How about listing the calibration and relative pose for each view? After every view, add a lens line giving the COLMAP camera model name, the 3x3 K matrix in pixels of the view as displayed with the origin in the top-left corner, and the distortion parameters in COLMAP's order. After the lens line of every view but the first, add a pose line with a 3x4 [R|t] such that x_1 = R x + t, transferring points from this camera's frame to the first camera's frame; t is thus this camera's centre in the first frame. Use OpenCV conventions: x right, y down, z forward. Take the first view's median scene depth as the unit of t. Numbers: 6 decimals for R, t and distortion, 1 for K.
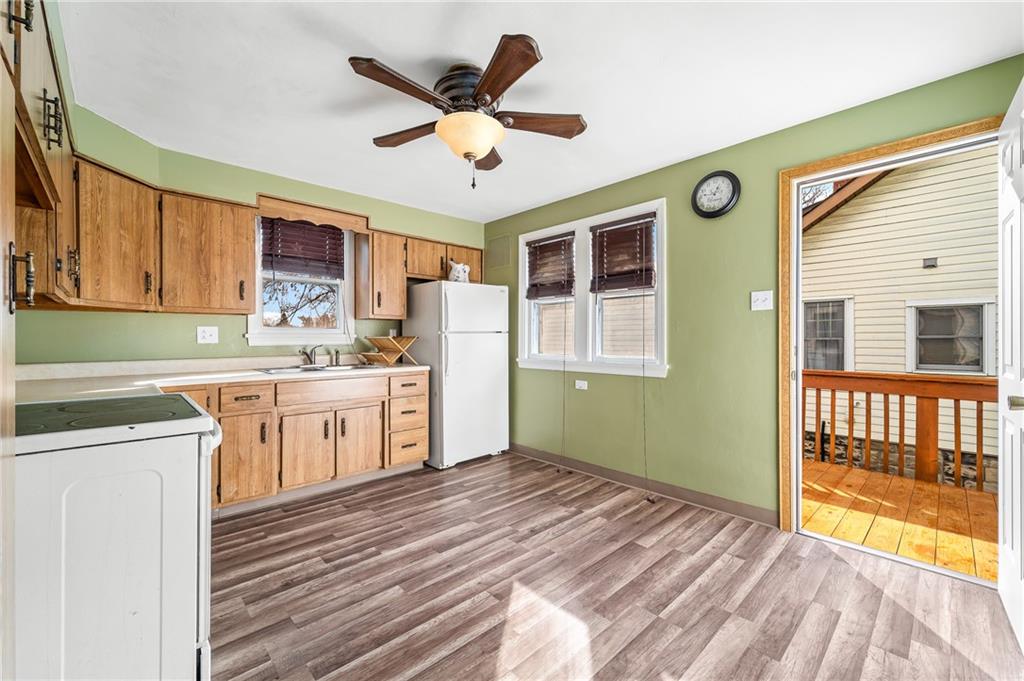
lens RADIAL K [[417.4, 0, 512.5], [0, 417.4, 335.4], [0, 0, 1]] dist [0.000581, -0.000112]
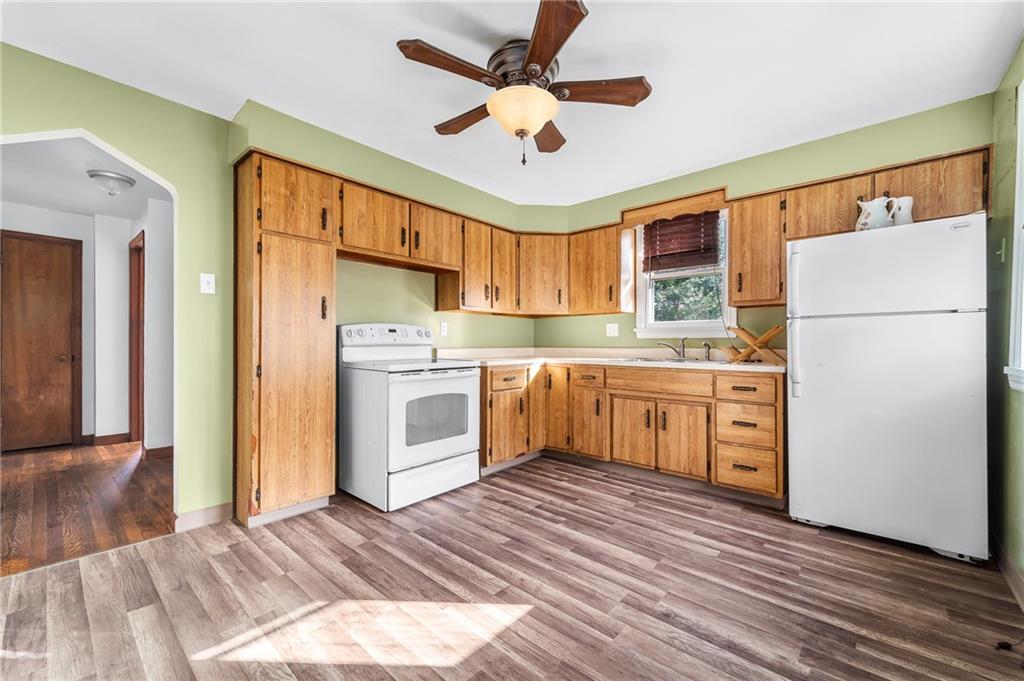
lens RADIAL K [[415.9, 0, 508.1], [0, 415.9, 341.4], [0, 0, 1]] dist [0.000100, -0.000138]
pose [[0.073974, -0.000239, -0.997260, 0.634530], [0.004070, 0.999992, 0.000062, 0.038440], [0.997252, -0.004063, 0.073974, 0.663995]]
